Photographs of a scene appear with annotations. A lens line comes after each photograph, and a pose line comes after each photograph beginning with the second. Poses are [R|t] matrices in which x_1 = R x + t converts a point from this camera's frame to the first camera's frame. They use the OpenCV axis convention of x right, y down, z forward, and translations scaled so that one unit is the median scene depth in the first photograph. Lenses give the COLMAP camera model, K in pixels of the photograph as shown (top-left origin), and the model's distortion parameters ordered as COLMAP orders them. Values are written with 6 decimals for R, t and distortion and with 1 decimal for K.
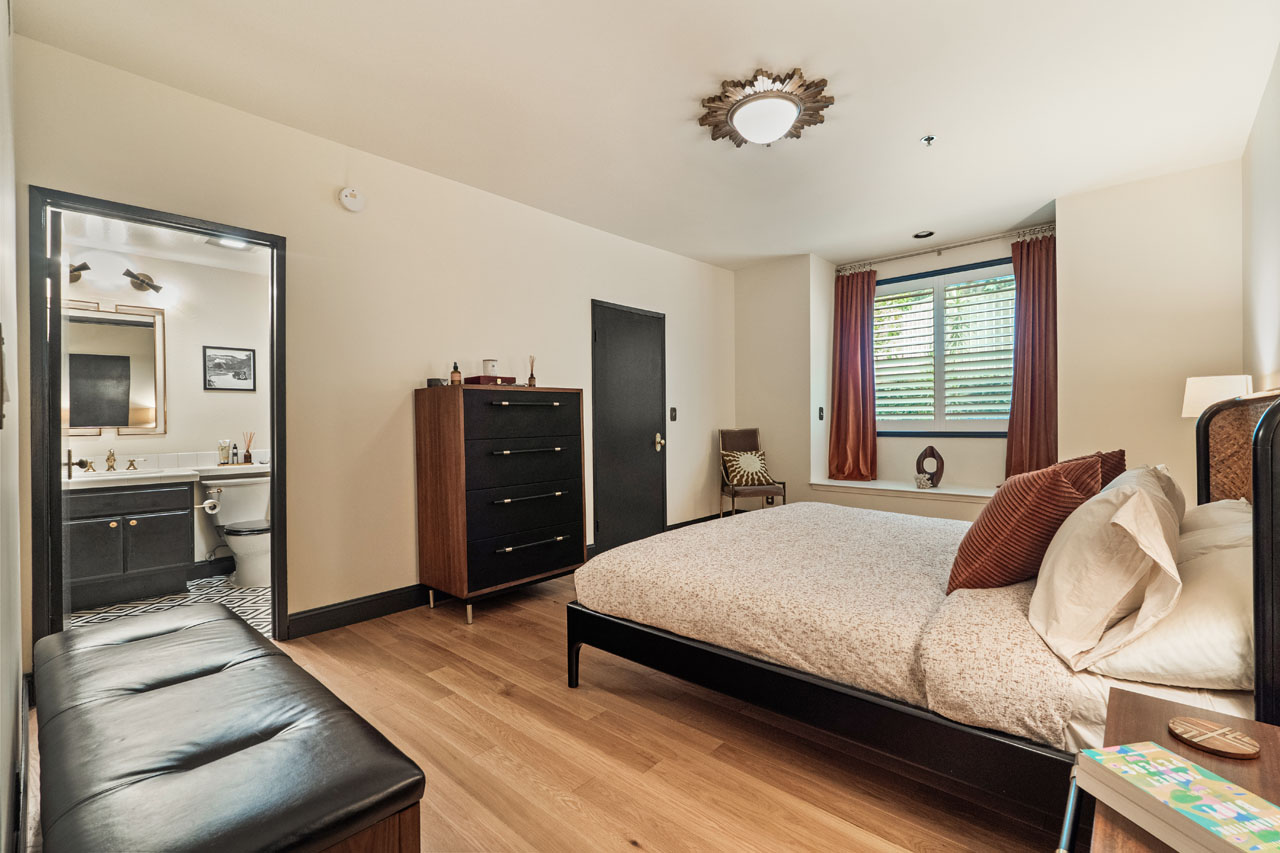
lens RADIAL K [[564.0, 0, 640.0], [0, 564.0, 426.5], [0, 0, 1]] dist [-0.001981, -0.000497]
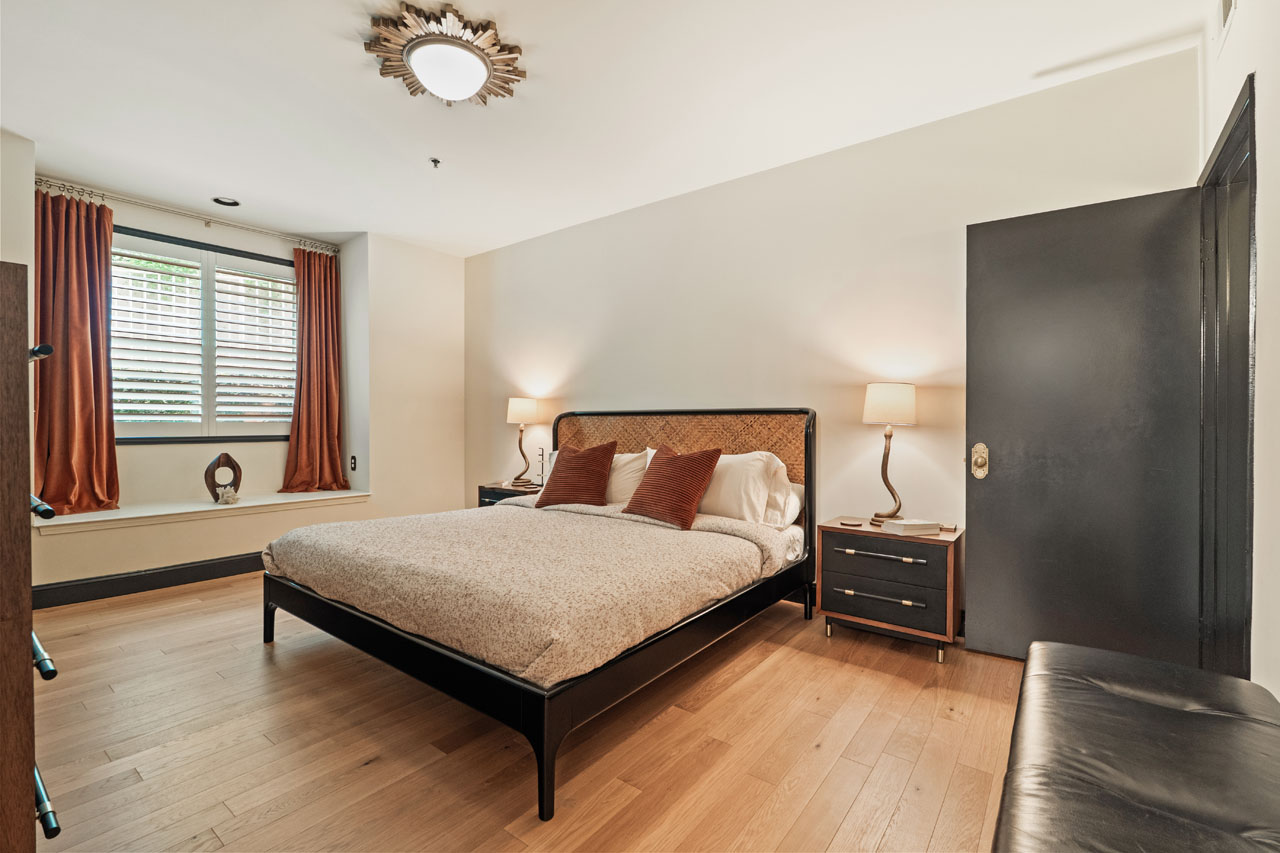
lens RADIAL K [[564.0, 0, 640.0], [0, 564.0, 426.5], [0, 0, 1]] dist [-0.001981, -0.000497]
pose [[-0.085032, 0.004763, 0.996367, -0.337845], [0.005792, 0.999974, -0.004286, 0.001935], [-0.996361, 0.005406, -0.085057, 0.402912]]
